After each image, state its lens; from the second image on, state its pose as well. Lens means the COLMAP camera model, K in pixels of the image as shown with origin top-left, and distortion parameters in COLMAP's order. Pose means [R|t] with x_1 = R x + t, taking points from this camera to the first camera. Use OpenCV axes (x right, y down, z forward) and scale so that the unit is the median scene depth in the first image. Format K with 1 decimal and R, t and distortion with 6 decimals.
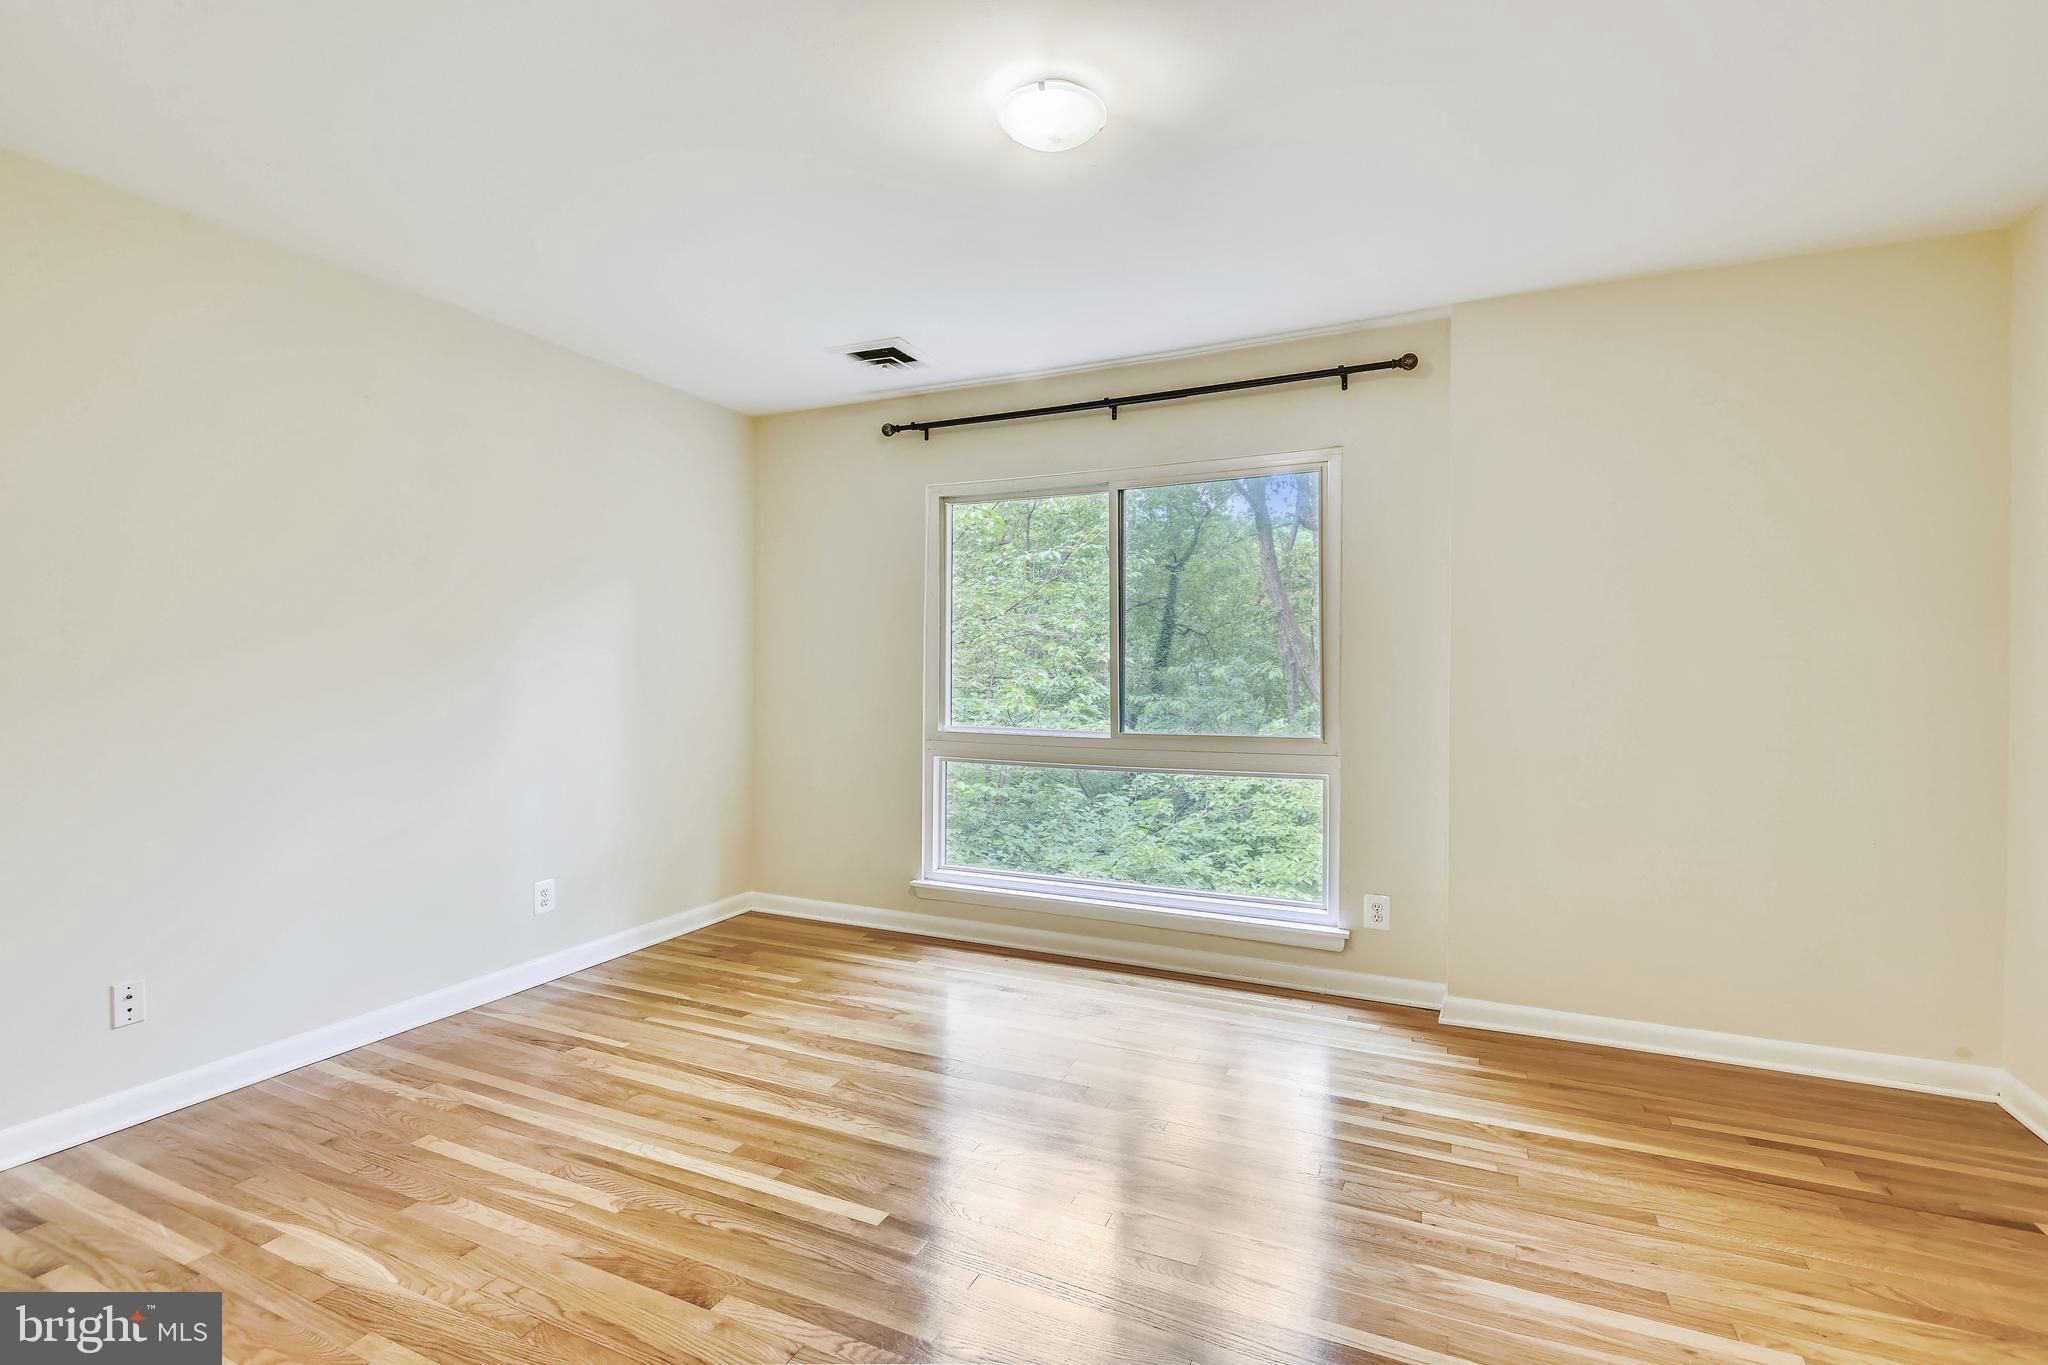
lens RADIAL K [[958.8, 0, 1014.7], [0, 958.8, 651.9], [0, 0, 1]] dist [0.014652, -0.019642]
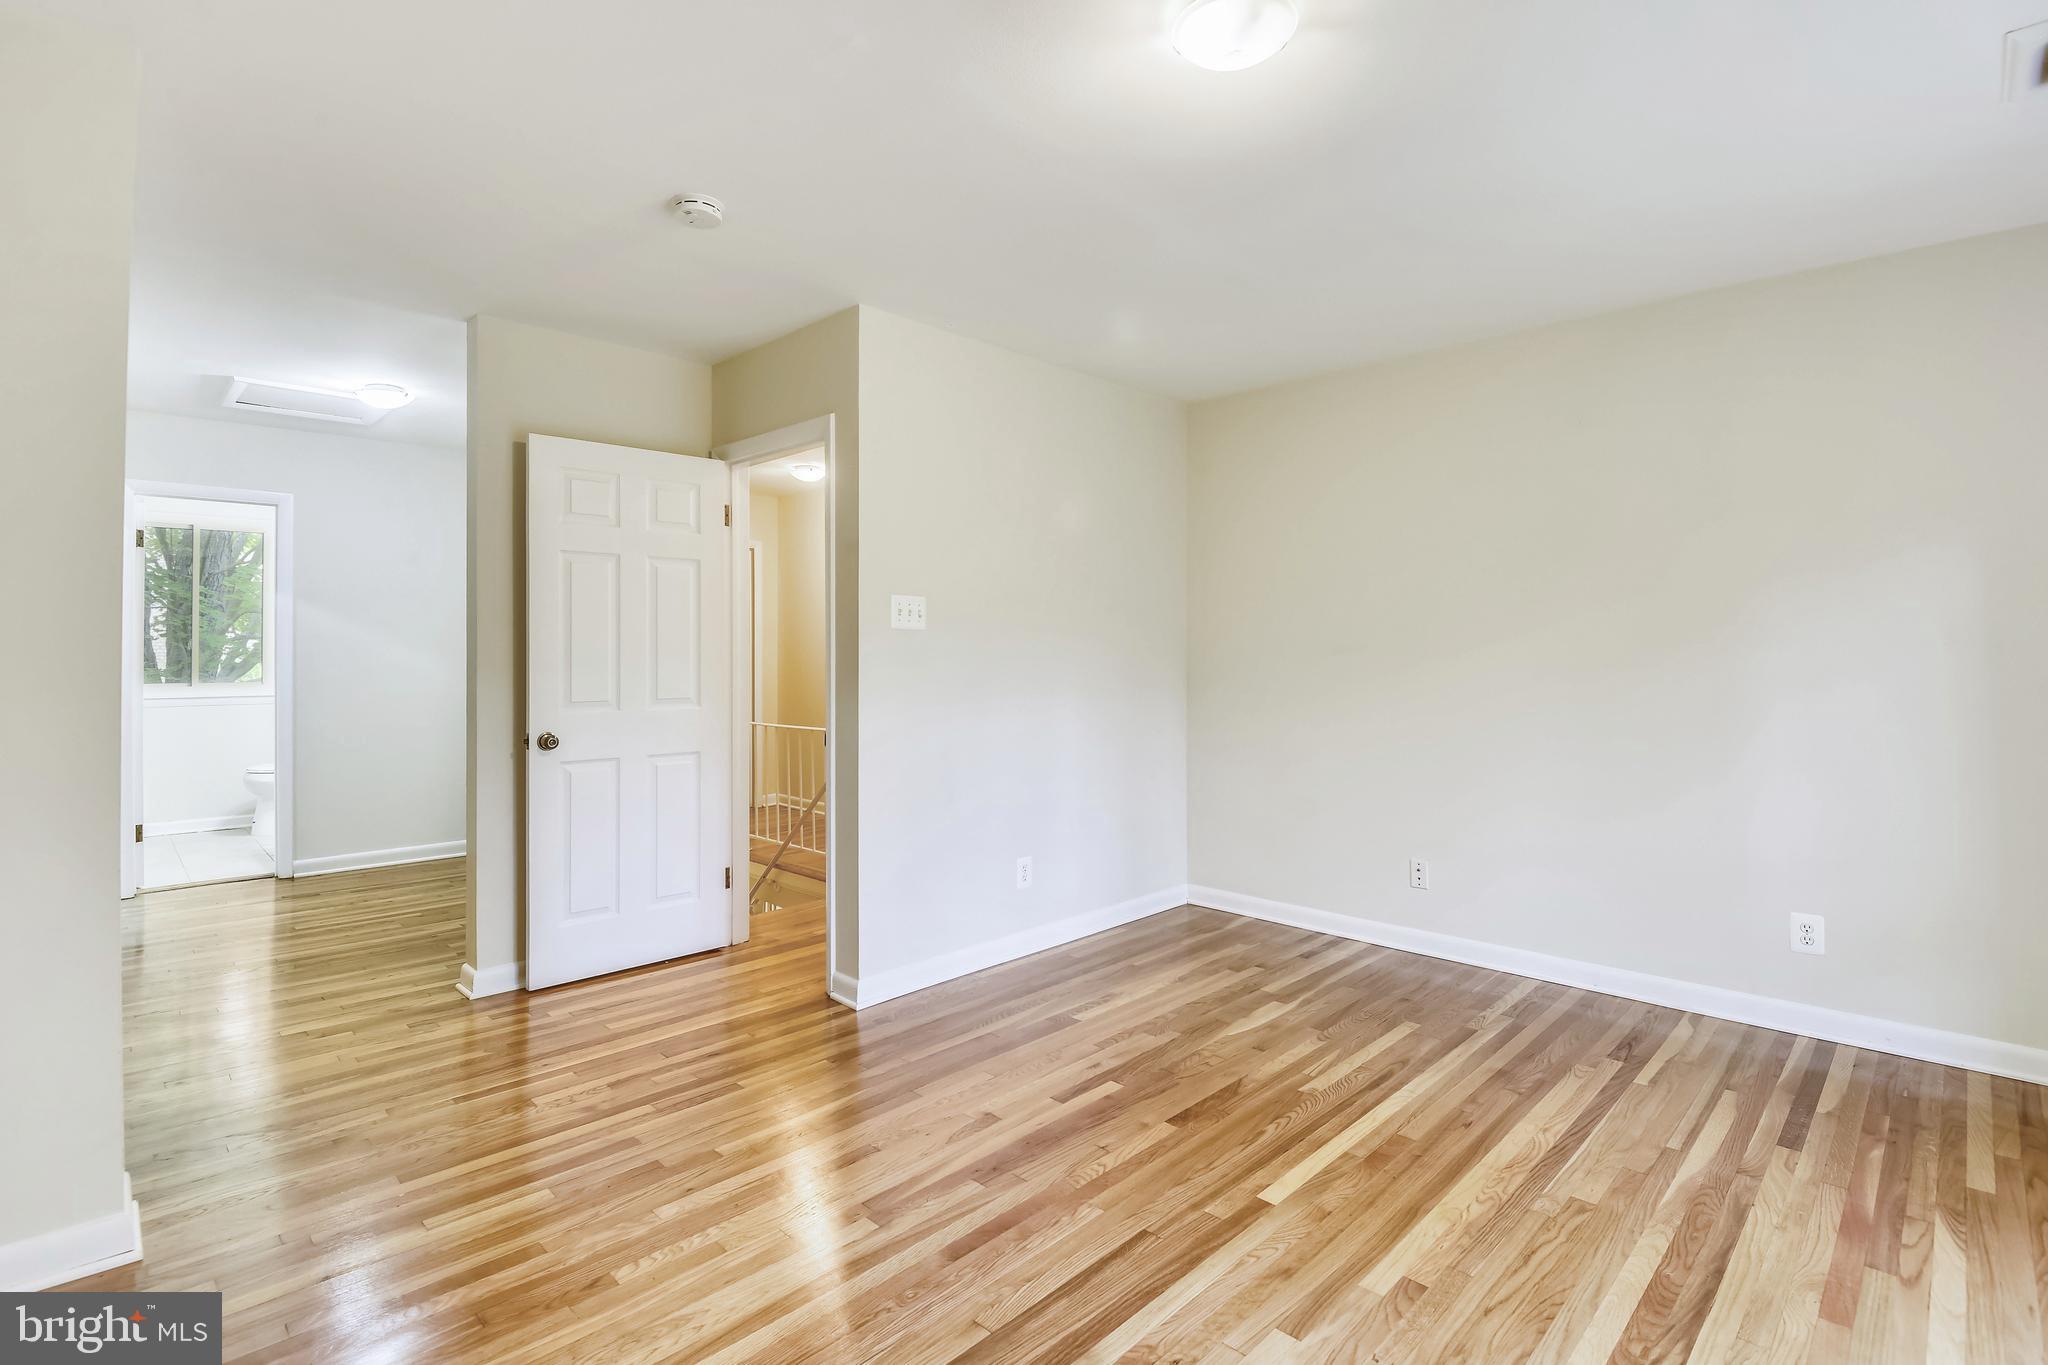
lens RADIAL K [[958.8, 0, 1014.7], [0, 958.8, 651.9], [0, 0, 1]] dist [0.014652, -0.019642]
pose [[-0.350146, -0.002877, -0.936691, 0.718110], [0.012215, 0.999896, -0.007638, 0.009825], [0.936615, -0.014116, -0.350075, 0.875952]]
